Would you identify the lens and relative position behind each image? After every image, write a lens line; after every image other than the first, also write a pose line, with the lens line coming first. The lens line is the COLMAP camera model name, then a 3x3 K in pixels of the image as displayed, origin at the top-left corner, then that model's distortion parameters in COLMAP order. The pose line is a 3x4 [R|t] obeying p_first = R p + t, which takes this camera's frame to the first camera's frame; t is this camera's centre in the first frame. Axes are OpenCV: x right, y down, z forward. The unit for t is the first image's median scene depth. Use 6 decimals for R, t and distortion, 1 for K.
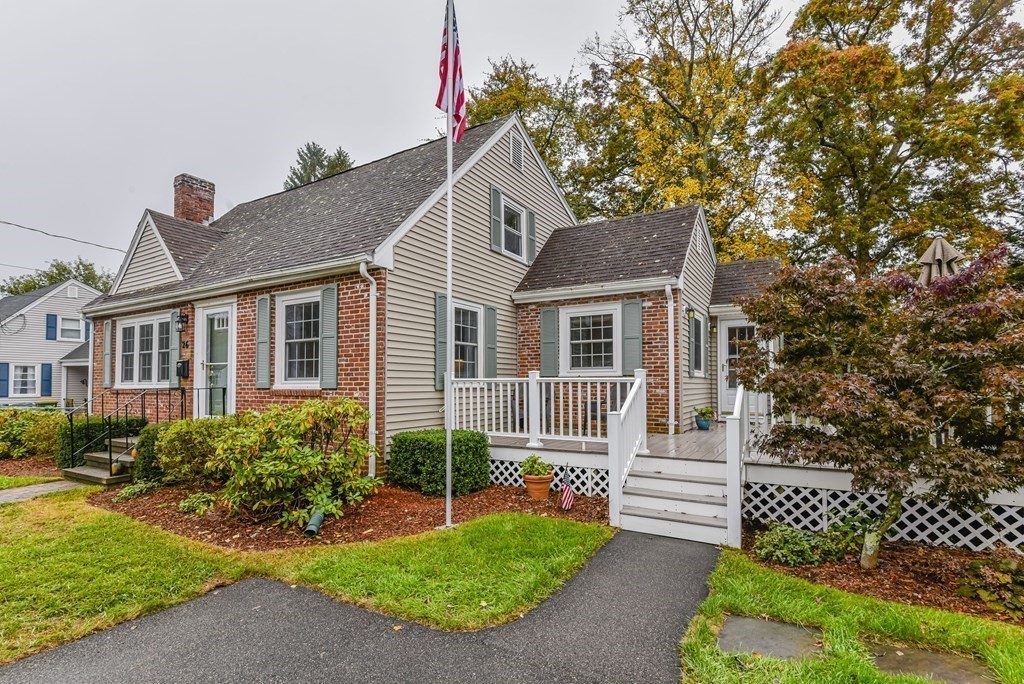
lens RADIAL K [[477.2, 0, 509.4], [0, 477.2, 373.2], [0, 0, 1]] dist [-0.000791, -0.005235]
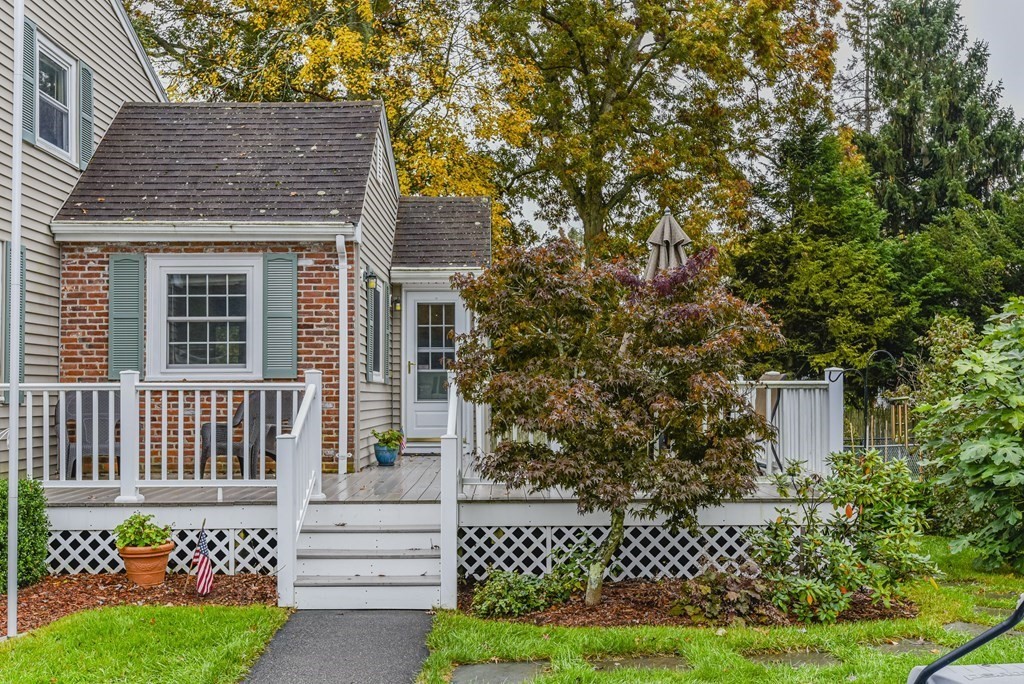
lens RADIAL K [[1026.6, 0, 512.0], [0, 1026.6, 384.7], [0, 0, 1]] dist [0.002317, -0.002183]
pose [[0.847583, 0.002705, 0.530655, -0.231433], [-0.008660, 0.999924, 0.008735, -0.002965], [-0.530591, -0.011999, 0.847543, -0.320062]]
